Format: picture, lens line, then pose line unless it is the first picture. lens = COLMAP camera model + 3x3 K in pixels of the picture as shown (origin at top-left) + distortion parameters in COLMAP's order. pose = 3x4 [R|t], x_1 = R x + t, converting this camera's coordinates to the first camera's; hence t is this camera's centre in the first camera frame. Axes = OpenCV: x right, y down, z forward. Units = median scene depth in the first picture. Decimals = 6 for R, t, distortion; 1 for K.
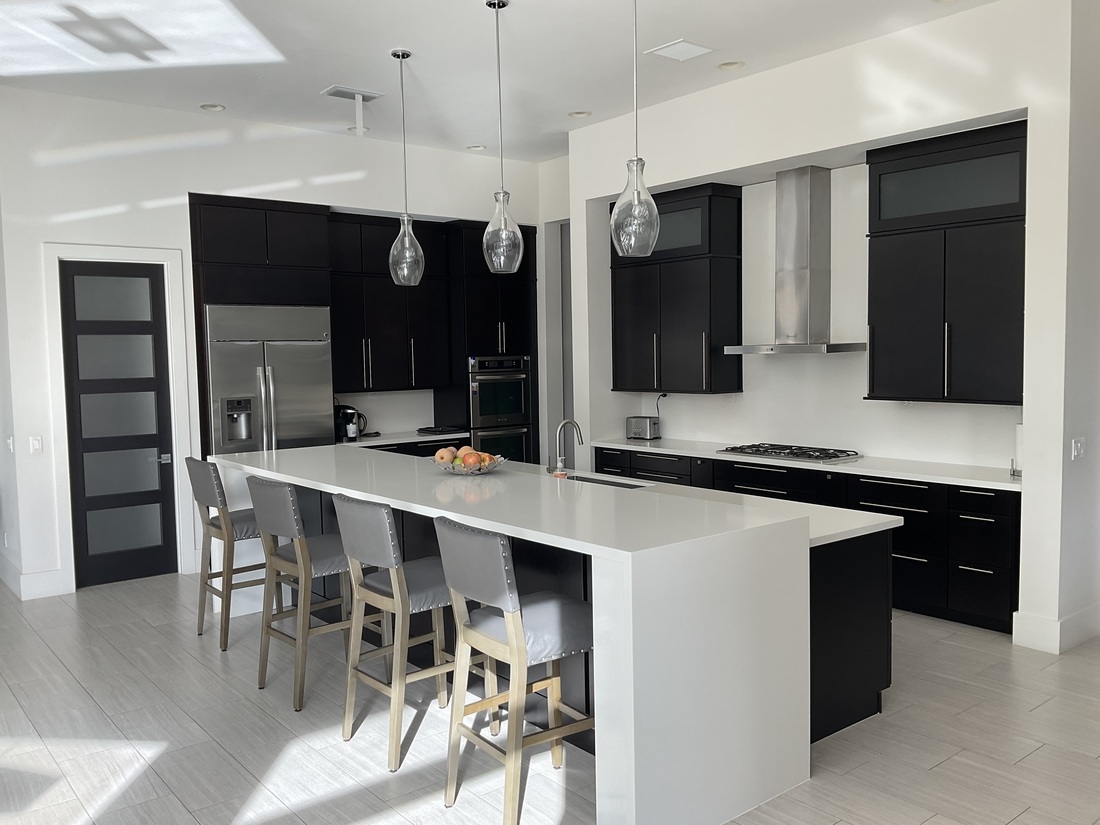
lens RADIAL K [[917.6, 0, 550.0], [0, 917.6, 412.5], [0, 0, 1]] dist [0.067994, -0.112635]
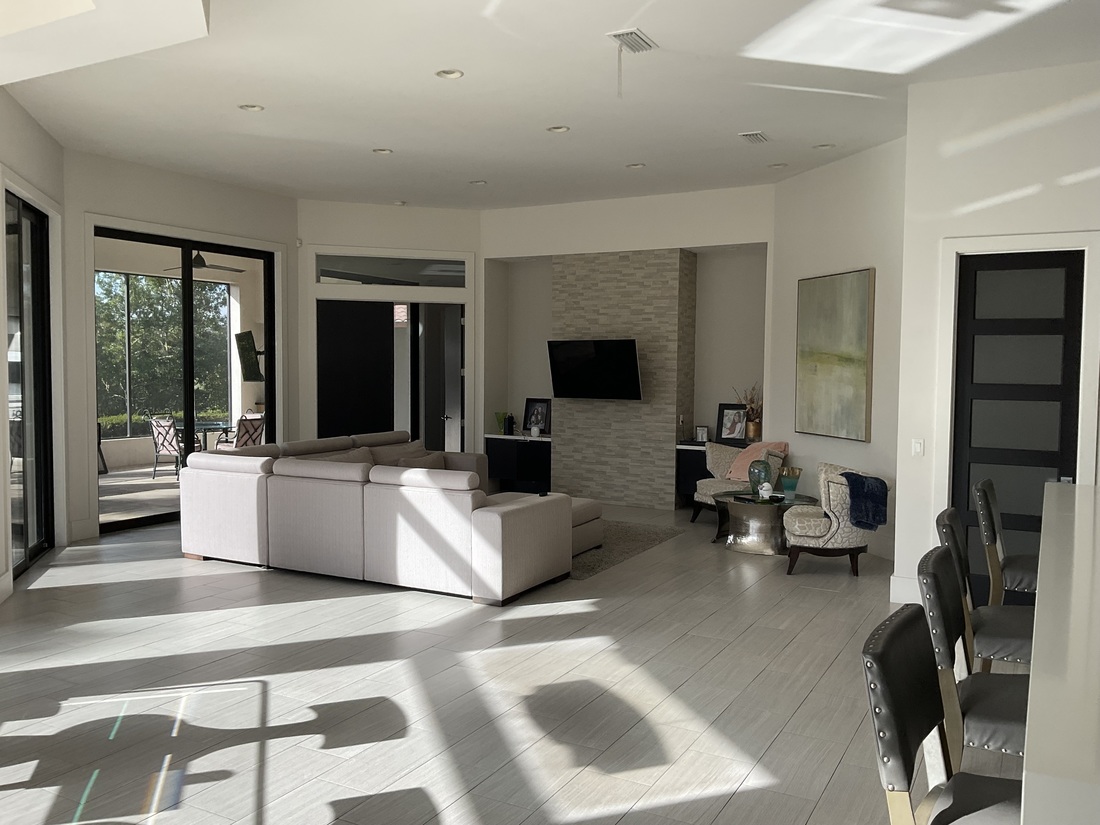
lens RADIAL K [[917.6, 0, 550.0], [0, 917.6, 412.5], [0, 0, 1]] dist [0.067994, -0.112635]
pose [[0.372806, 0.071164, -0.925177, 0.197976], [-0.078658, 0.995890, 0.044907, -0.015425], [0.924570, 0.056031, 0.376871, 0.273742]]
